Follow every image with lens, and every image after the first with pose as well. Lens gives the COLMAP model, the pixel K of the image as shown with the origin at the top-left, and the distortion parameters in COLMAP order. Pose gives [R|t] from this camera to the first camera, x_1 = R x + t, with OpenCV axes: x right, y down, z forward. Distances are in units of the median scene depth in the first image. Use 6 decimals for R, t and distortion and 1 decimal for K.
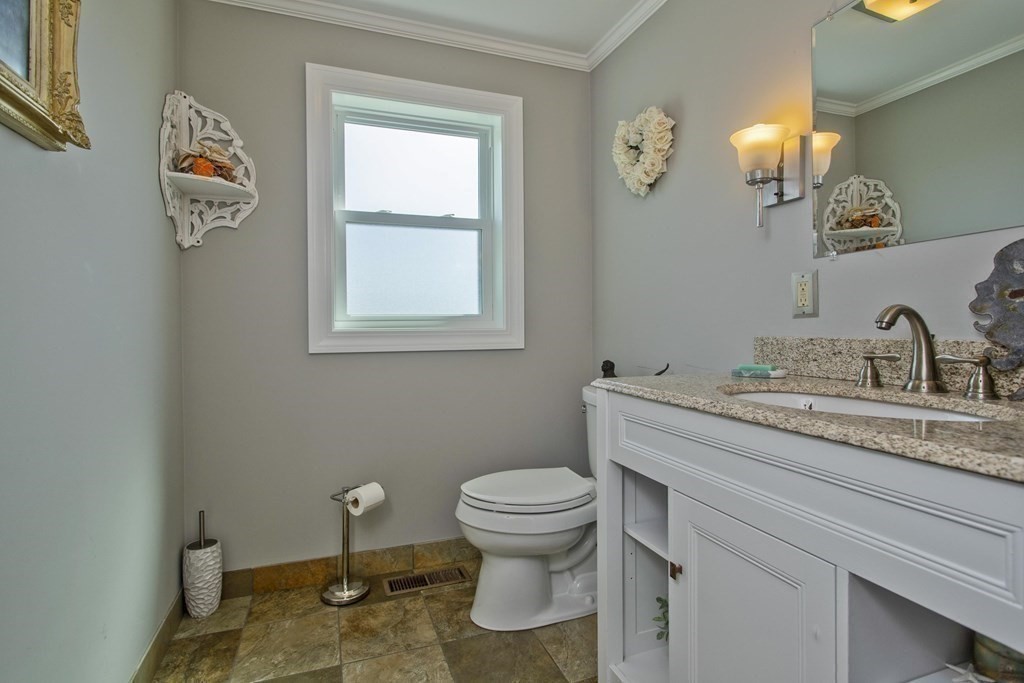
lens RADIAL K [[492.9, 0, 511.4], [0, 492.9, 339.0], [0, 0, 1]] dist [-0.002016, -0.000224]
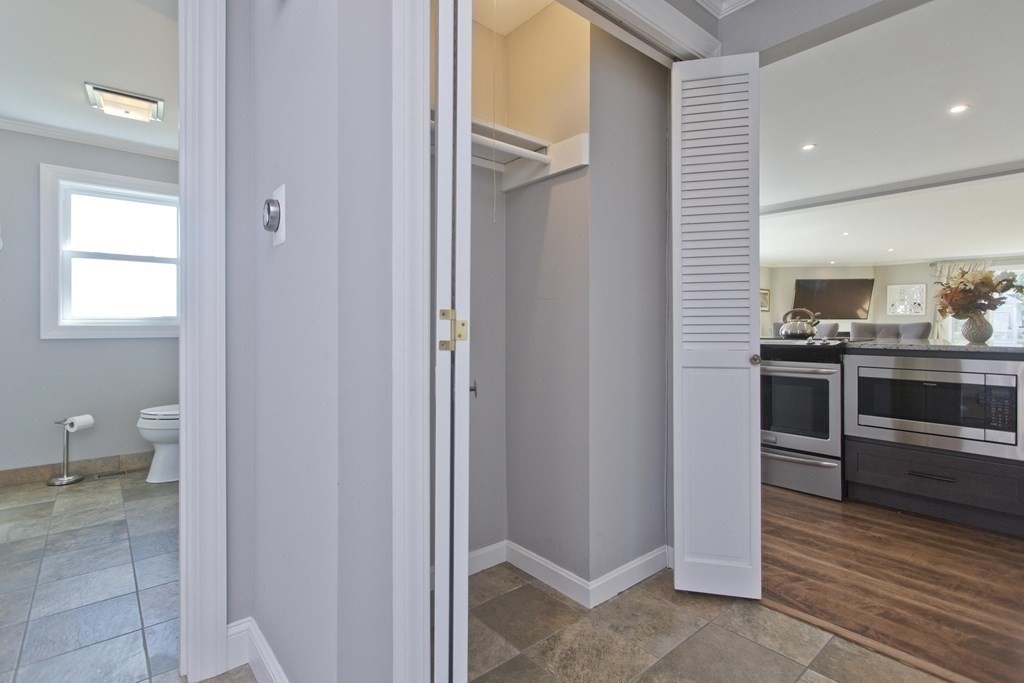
lens RADIAL K [[492.9, 0, 510.2], [0, 492.9, 331.8], [0, 0, 1]] dist [-0.002016, -0.000224]
pose [[0.938516, 0.008447, 0.345131, 0.496249], [-0.007681, 0.999964, -0.003587, -0.003064], [-0.345149, 0.000716, 0.938548, -1.087020]]
